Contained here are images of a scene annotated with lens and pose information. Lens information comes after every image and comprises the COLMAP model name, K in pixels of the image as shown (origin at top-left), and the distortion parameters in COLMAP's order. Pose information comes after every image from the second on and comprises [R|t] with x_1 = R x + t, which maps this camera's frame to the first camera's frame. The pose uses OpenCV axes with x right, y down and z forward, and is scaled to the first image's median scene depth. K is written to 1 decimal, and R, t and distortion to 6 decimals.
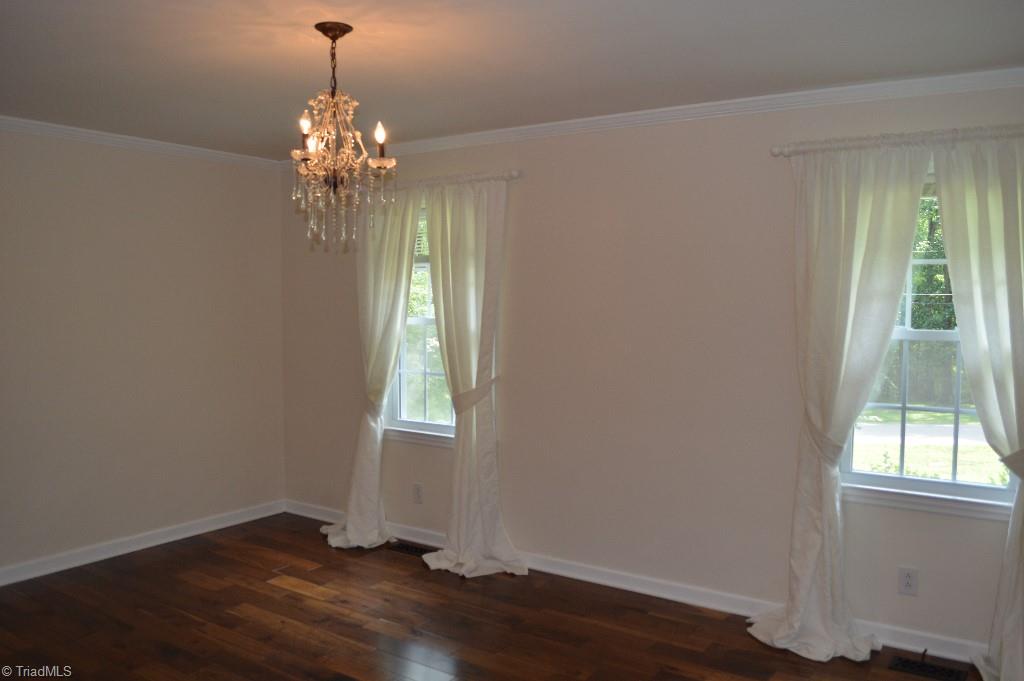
lens RADIAL K [[818.1, 0, 513.5], [0, 818.1, 341.3], [0, 0, 1]] dist [-0.084101, 0.014083]
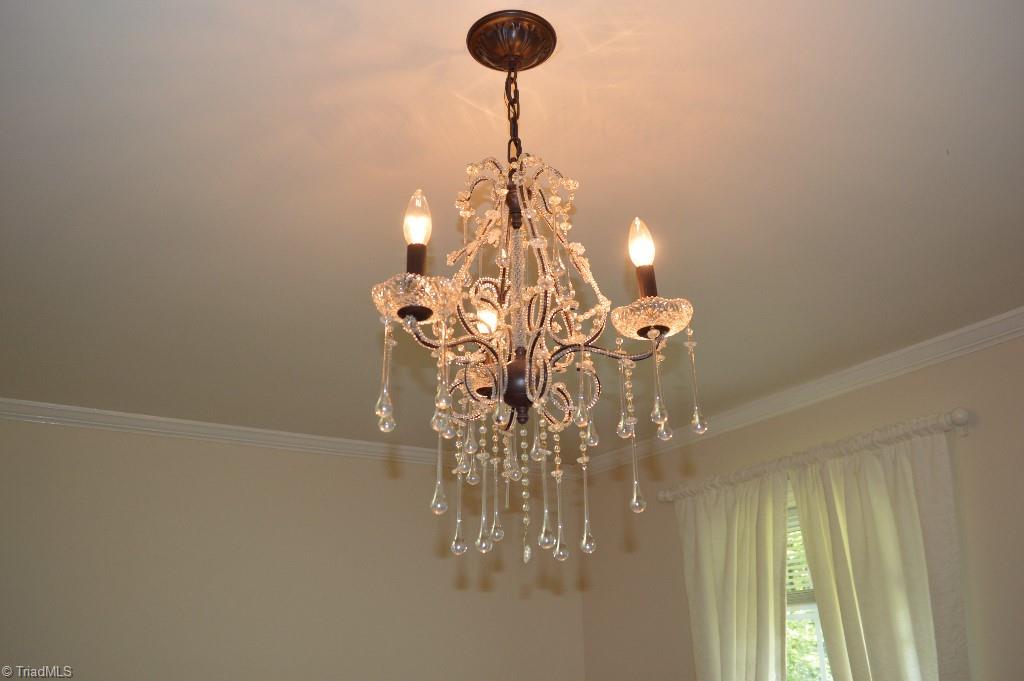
lens RADIAL K [[818.1, 0, 510.7], [0, 818.1, 338.5], [0, 0, 1]] dist [-0.084101, 0.014083]
pose [[0.904640, -0.172064, -0.389897, -0.081594], [0.000217, 0.915060, -0.403318, -0.070901], [0.426176, 0.364773, 0.827837, 0.685692]]
